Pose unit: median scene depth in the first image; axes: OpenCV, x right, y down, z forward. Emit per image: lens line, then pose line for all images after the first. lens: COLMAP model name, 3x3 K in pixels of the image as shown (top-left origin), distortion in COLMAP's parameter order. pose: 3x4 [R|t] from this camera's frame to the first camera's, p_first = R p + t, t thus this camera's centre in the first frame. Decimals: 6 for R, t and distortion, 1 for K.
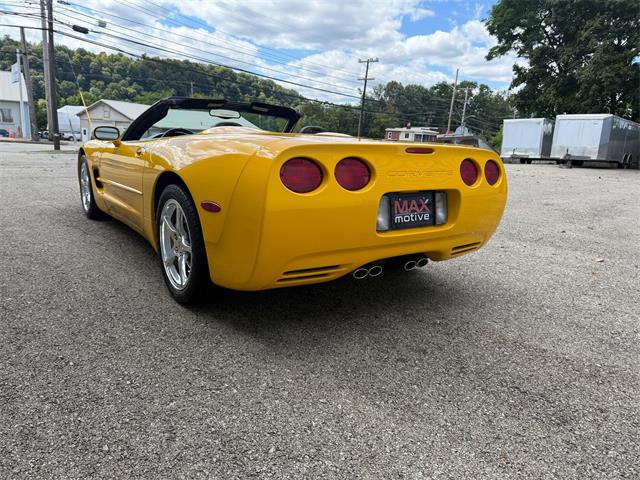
lens RADIAL K [[454.4, 0, 320.0], [0, 454.4, 240.0], [0, 0, 1]] dist [0.053051, -0.050072]
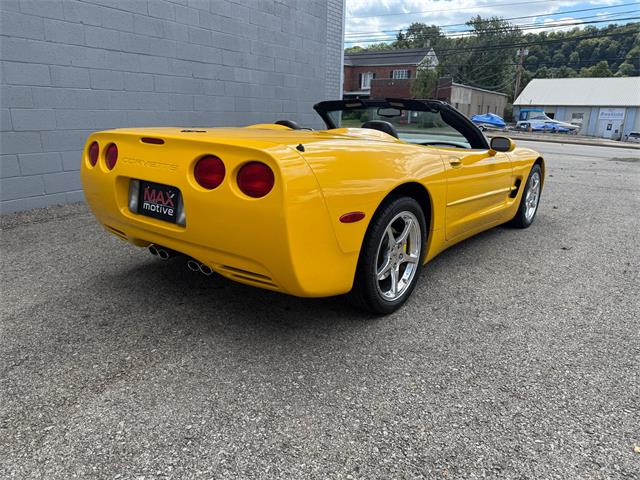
lens RADIAL K [[454.4, 0, 320.0], [0, 454.4, 240.0], [0, 0, 1]] dist [0.053051, -0.050072]
pose [[0.247029, 0.206116, -0.946833, 1.252173], [-0.224588, 0.962688, 0.150973, -0.213482], [0.942623, 0.175352, 0.284103, 1.062897]]
